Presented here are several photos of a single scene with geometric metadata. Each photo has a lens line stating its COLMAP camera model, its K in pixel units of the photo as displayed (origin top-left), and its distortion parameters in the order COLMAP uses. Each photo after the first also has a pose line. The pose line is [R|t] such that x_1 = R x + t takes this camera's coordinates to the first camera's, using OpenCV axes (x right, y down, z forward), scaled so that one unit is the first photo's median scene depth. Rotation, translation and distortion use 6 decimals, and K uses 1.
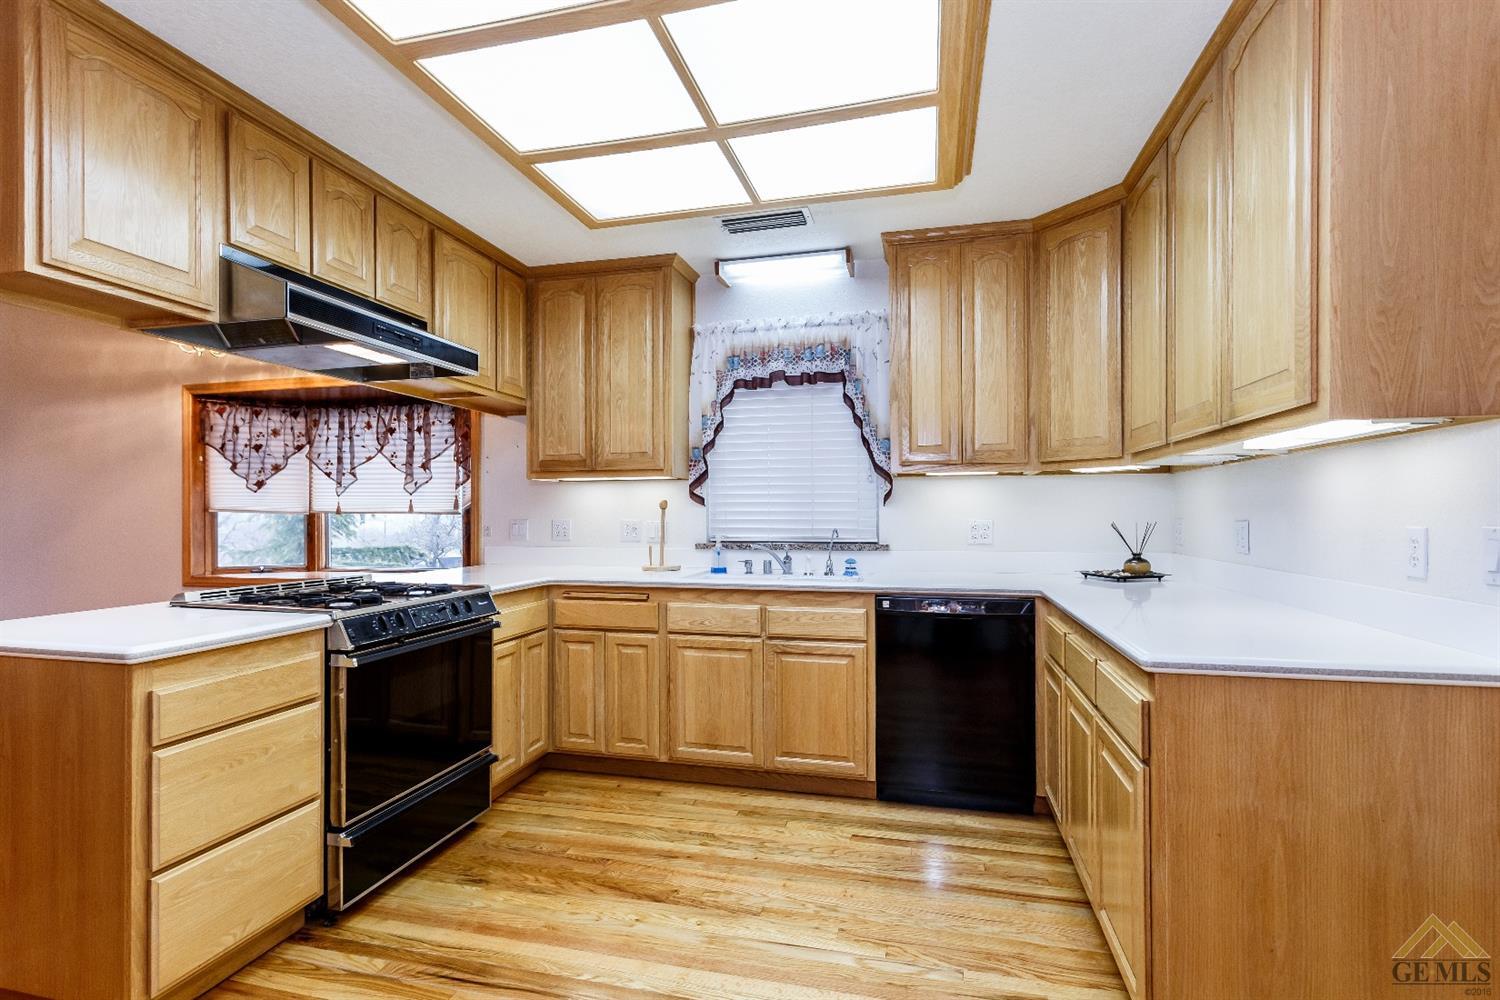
lens RADIAL K [[744.3, 0, 743.6], [0, 744.3, 507.0], [0, 0, 1]] dist [-0.000506, 0.000005]
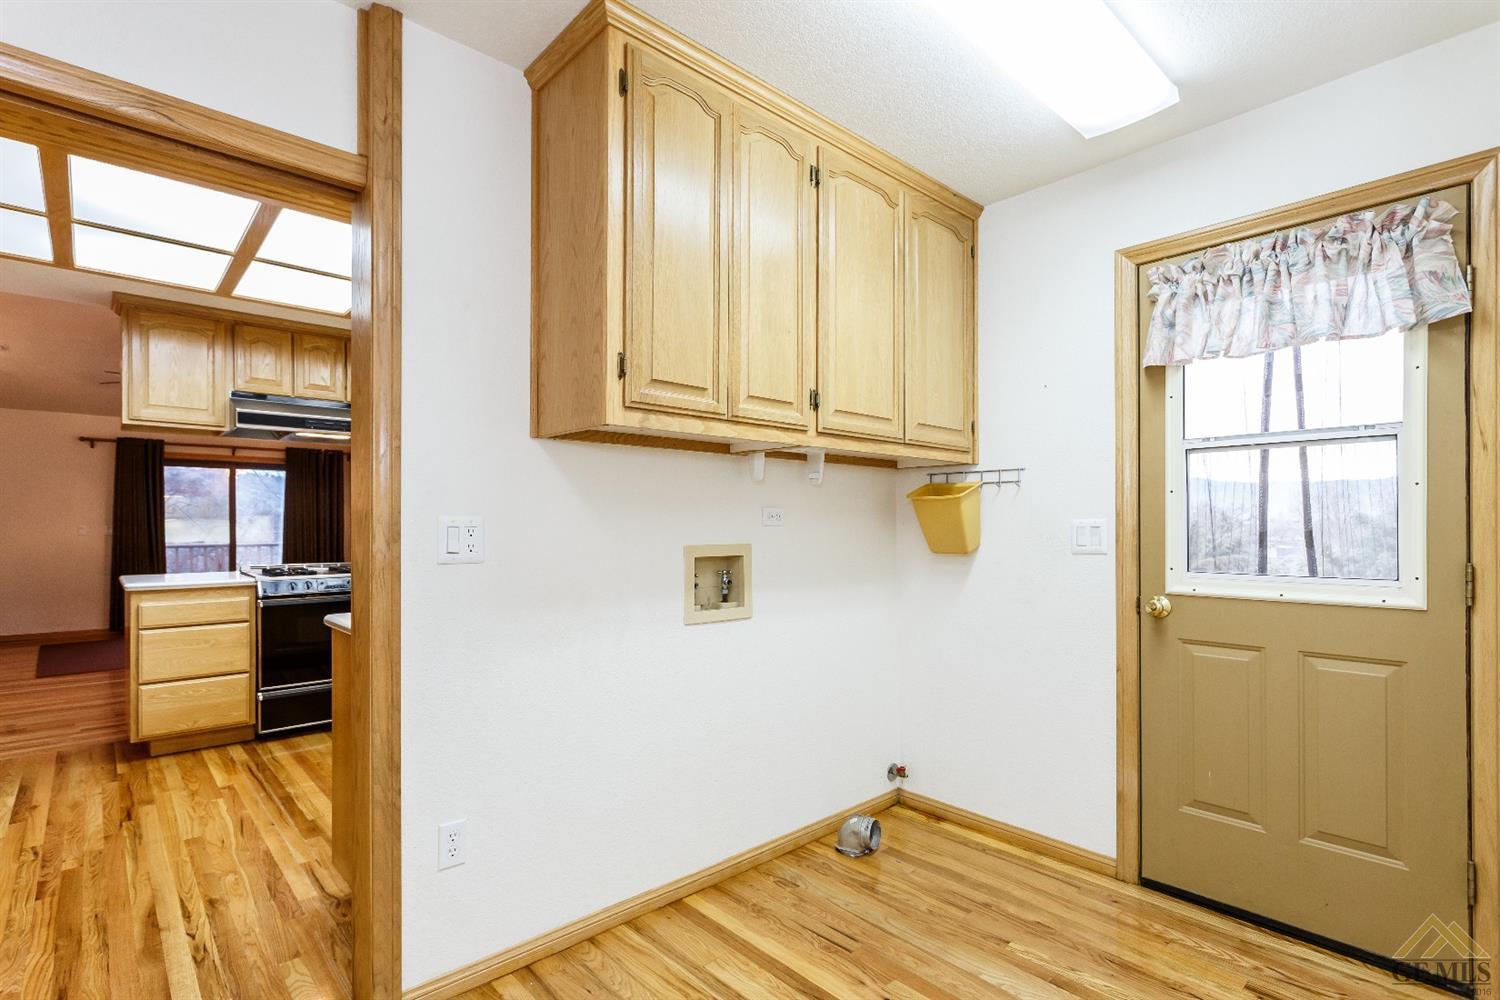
lens RADIAL K [[725.8, 0, 727.8], [0, 725.8, 523.6], [0, 0, 1]] dist [0.002723, 0.000885]
pose [[0.826499, -0.000582, -0.562938, 0.988464], [0.004422, 0.999975, 0.005457, -0.002102], [0.562921, -0.007000, 0.826481, 0.088119]]
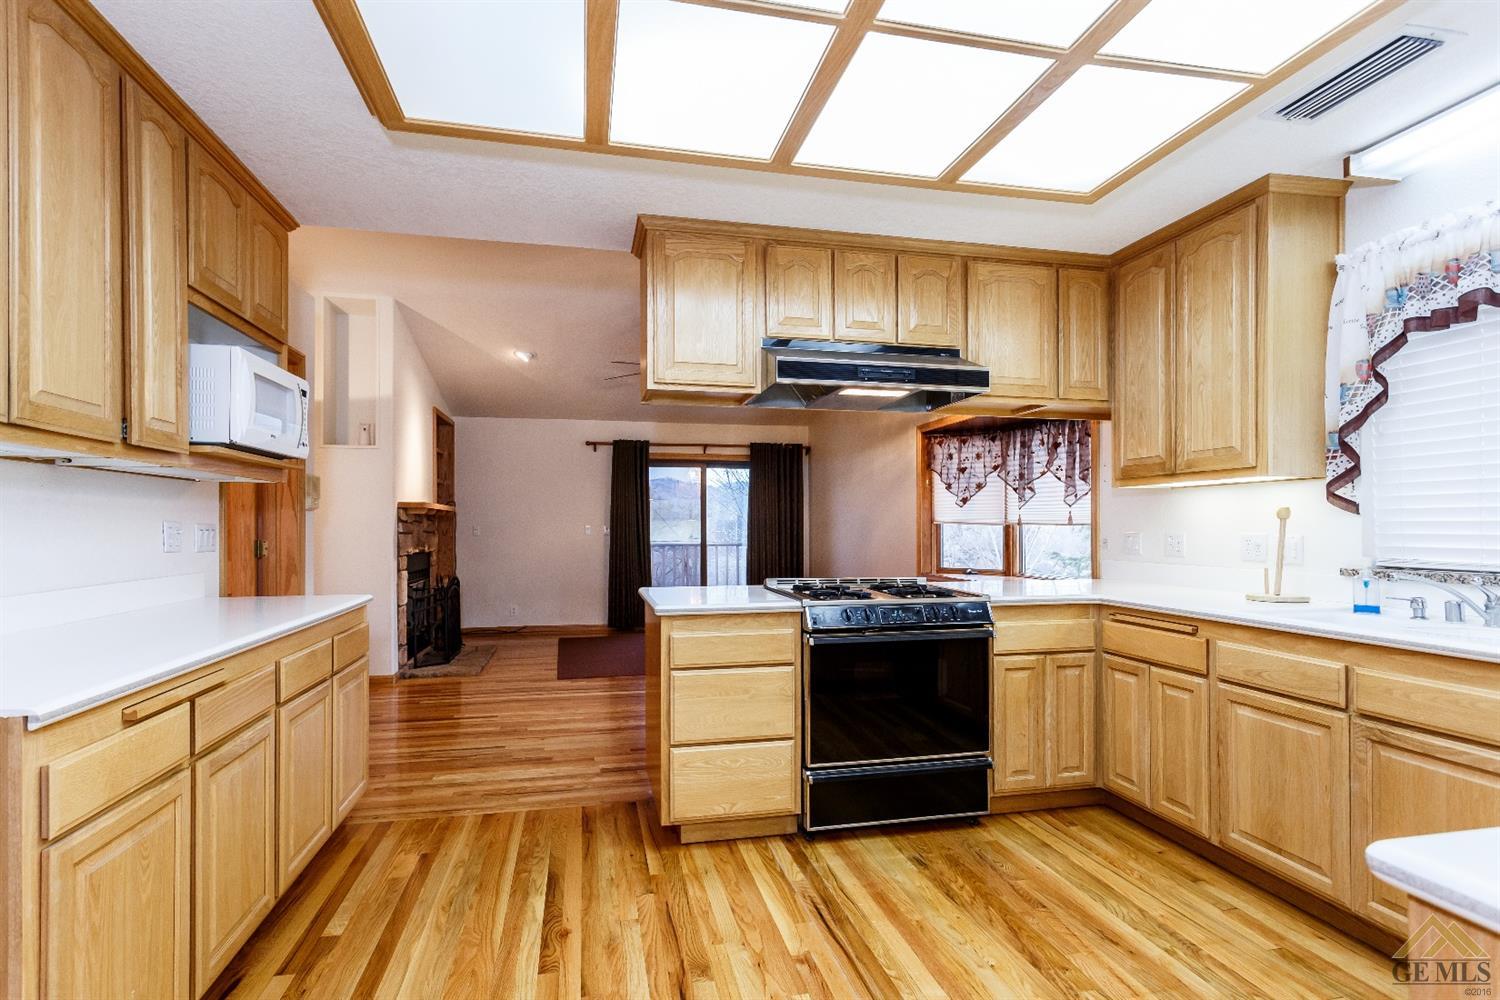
lens RADIAL K [[725.8, 0, 727.8], [0, 725.8, 523.6], [0, 0, 1]] dist [0.002723, 0.000885]
pose [[0.435631, -0.001463, -0.900124, 0.353455], [0.008405, 0.999962, 0.002443, 0.000820], [0.900086, -0.008630, 0.435626, 0.212601]]
